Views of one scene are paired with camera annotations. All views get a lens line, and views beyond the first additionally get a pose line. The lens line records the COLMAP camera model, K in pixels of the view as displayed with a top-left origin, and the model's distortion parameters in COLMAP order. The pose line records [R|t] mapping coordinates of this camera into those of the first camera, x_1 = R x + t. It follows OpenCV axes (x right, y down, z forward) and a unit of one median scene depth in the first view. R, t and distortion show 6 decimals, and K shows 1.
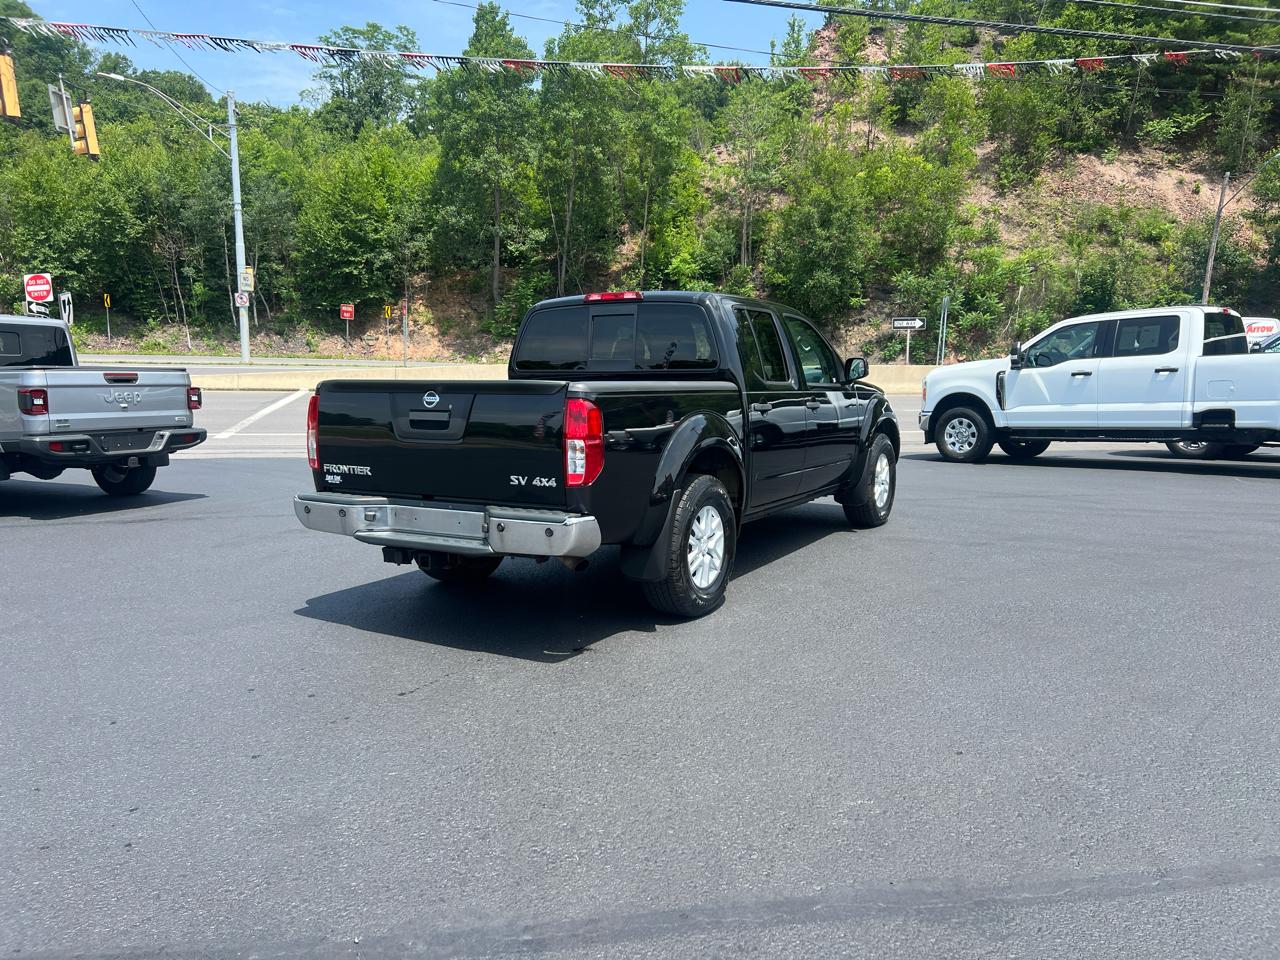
lens RADIAL K [[942.8, 0, 632.3], [0, 942.8, 488.4], [0, 0, 1]] dist [0.029253, -0.038479]
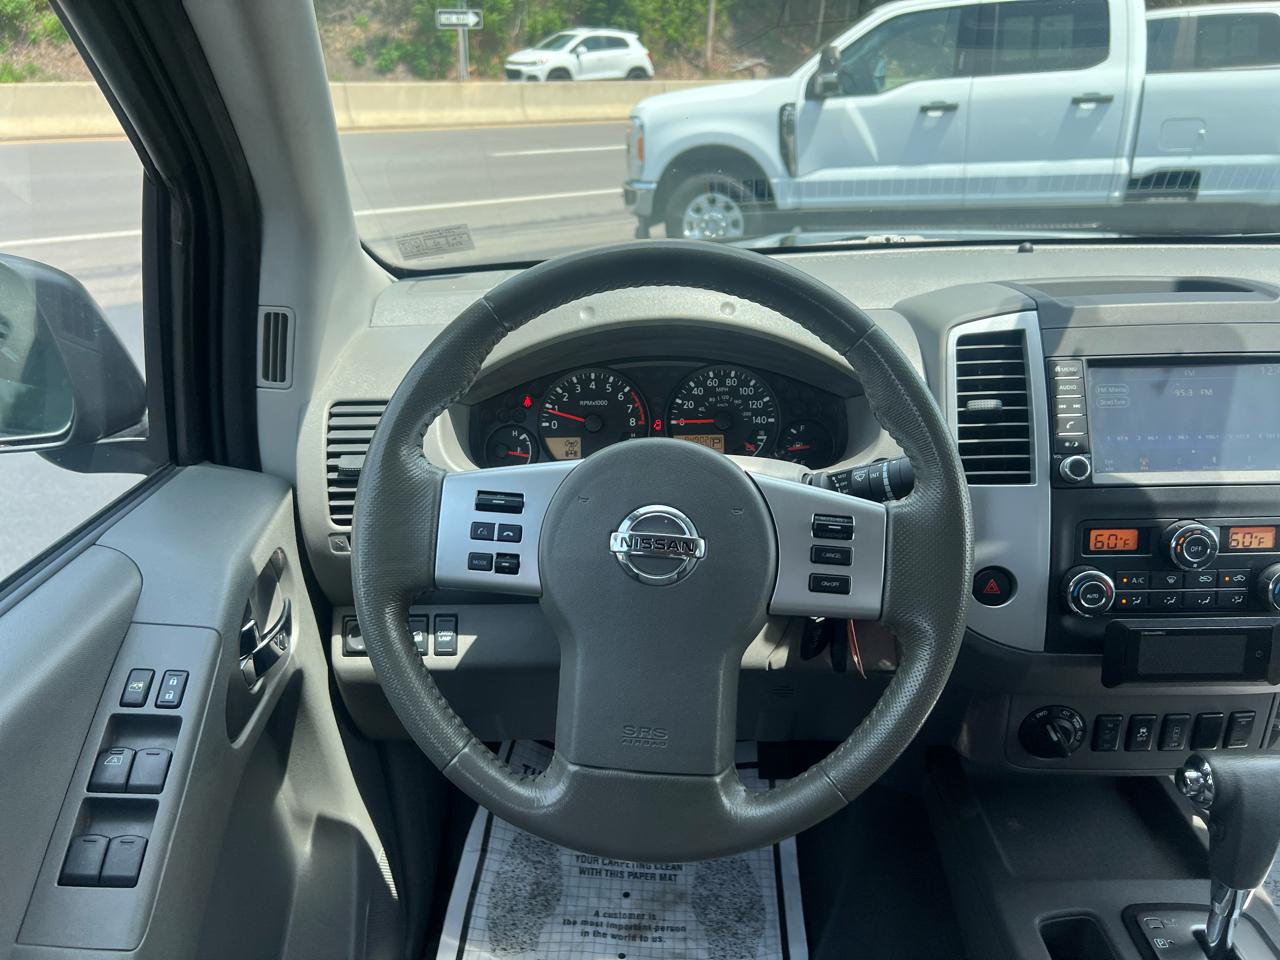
lens RADIAL K [[991.3, 0, 640.0], [0, 991.3, 480.0], [0, 0, 1]] dist [0.016791, -0.002835]
pose [[0.867499, -0.196424, 0.457015, 0.008285], [0.074198, 0.959554, 0.271572, -0.077954], [-0.491873, -0.201679, 0.846987, 0.512233]]
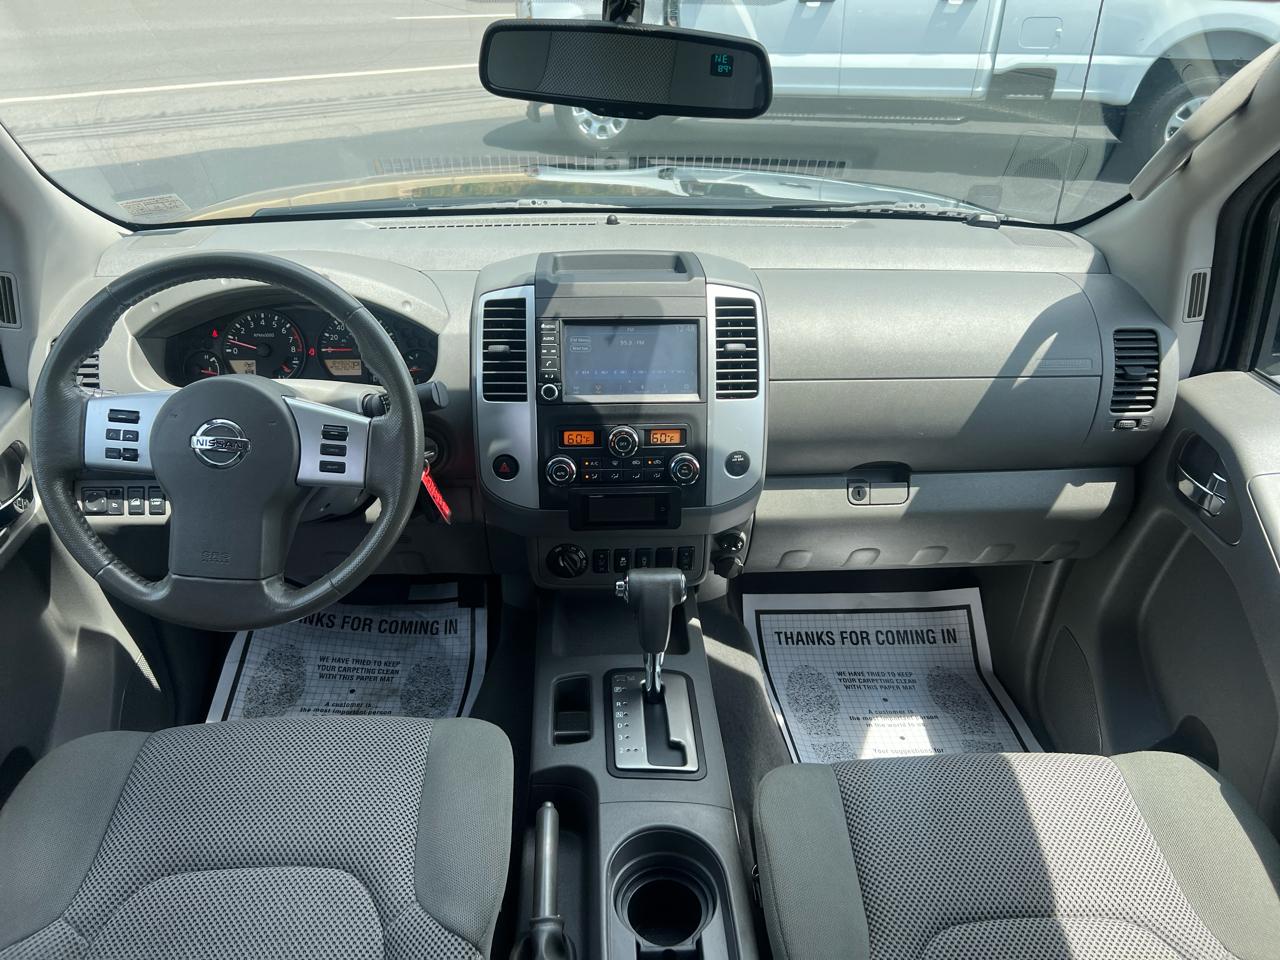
lens RADIAL K [[949.6, 0, 622.3], [0, 949.6, 485.7], [0, 0, 1]] dist [0.032103, -0.047056]
pose [[0.824890, -0.255772, 0.504120, 0.010617], [0.038424, 0.915092, 0.401411, -0.080536], [-0.563986, -0.311750, 0.764678, 0.502643]]
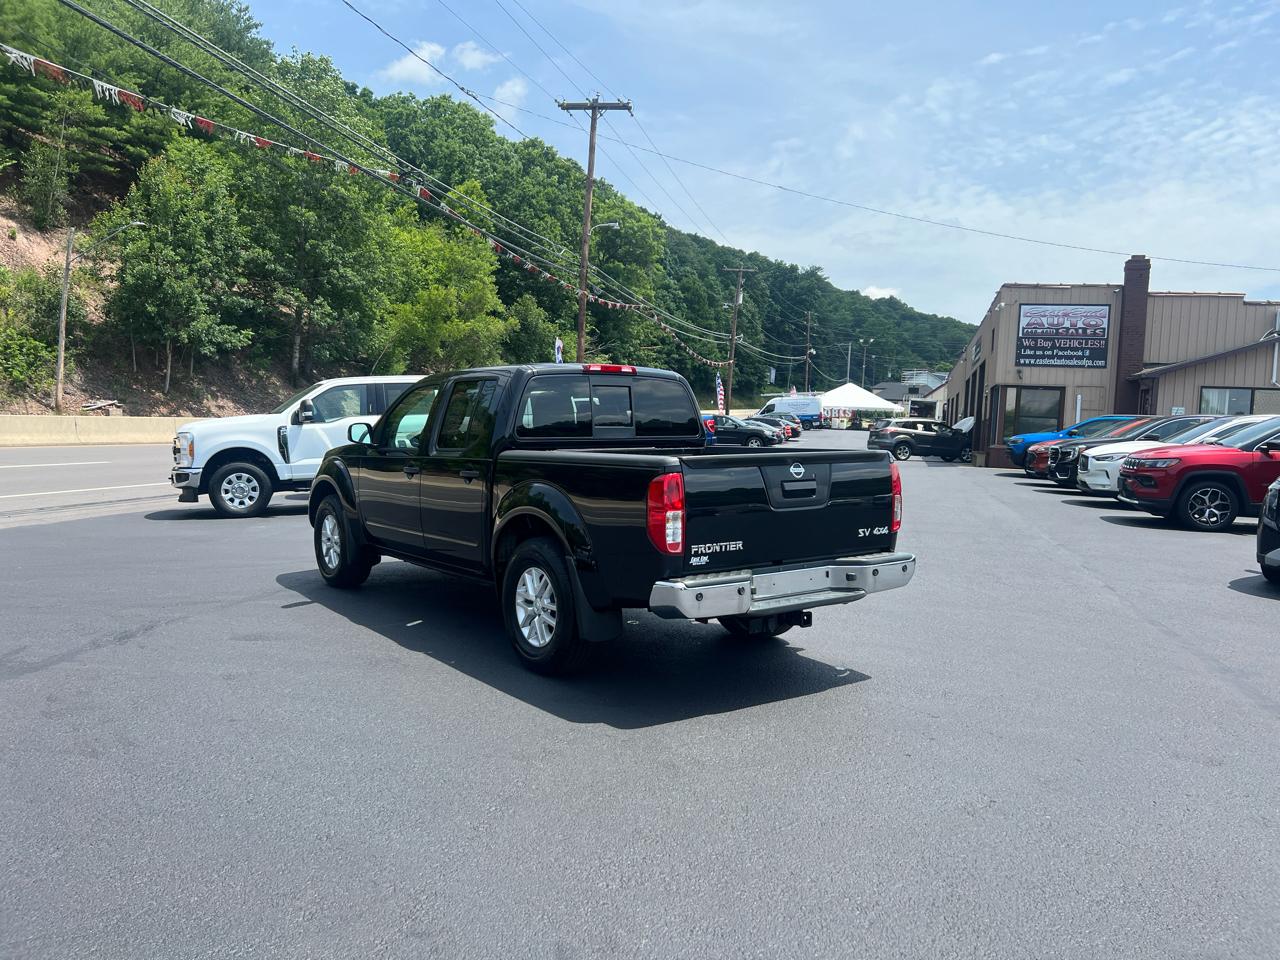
lens RADIAL K [[949.6, 0, 622.3], [0, 949.6, 485.7], [0, 0, 1]] dist [0.032103, -0.047056]
pose [[0.405420, -0.058774, 0.912239, -0.421574], [0.105288, 0.994292, 0.017267, -0.037903], [-0.908047, 0.089048, 0.409294, 0.238637]]
